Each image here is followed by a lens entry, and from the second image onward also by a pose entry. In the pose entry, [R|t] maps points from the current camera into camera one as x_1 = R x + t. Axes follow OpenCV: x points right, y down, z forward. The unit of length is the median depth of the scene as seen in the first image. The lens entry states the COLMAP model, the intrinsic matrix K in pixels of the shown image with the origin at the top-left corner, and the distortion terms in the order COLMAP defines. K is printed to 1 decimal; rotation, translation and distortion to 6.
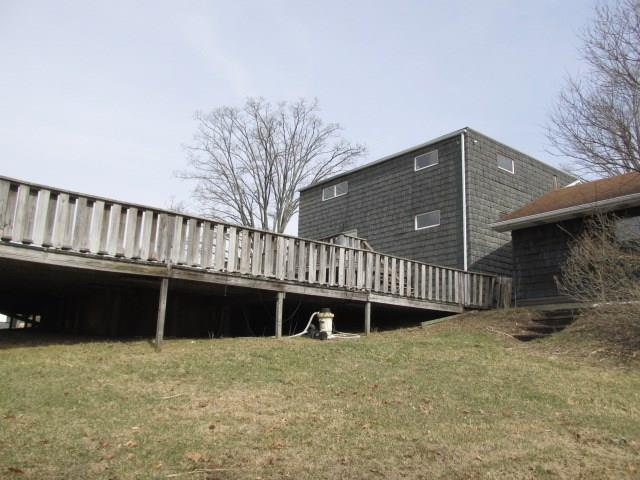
lens RADIAL K [[534.4, 0, 320.2], [0, 534.4, 241.1], [0, 0, 1]] dist [-0.005767, 0.001901]
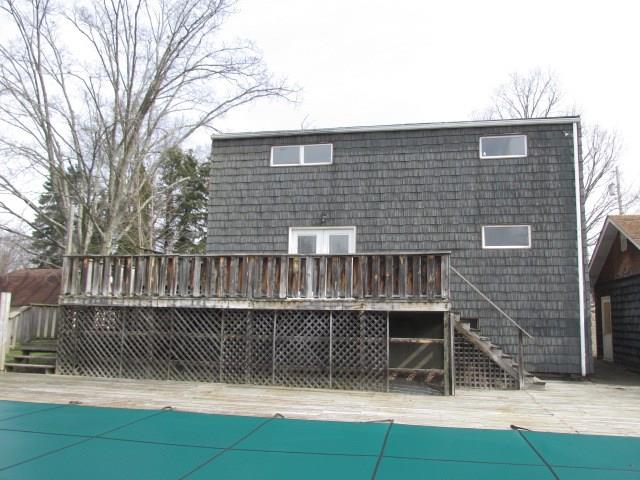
lens RADIAL K [[534.4, 0, 320.4], [0, 534.4, 239.1], [0, 0, 1]] dist [-0.005767, 0.001901]
pose [[0.776546, 0.057051, 0.627472, -0.398131], [-0.127075, 0.989608, 0.067288, -0.049457], [-0.617112, -0.131988, 0.775726, 0.590055]]
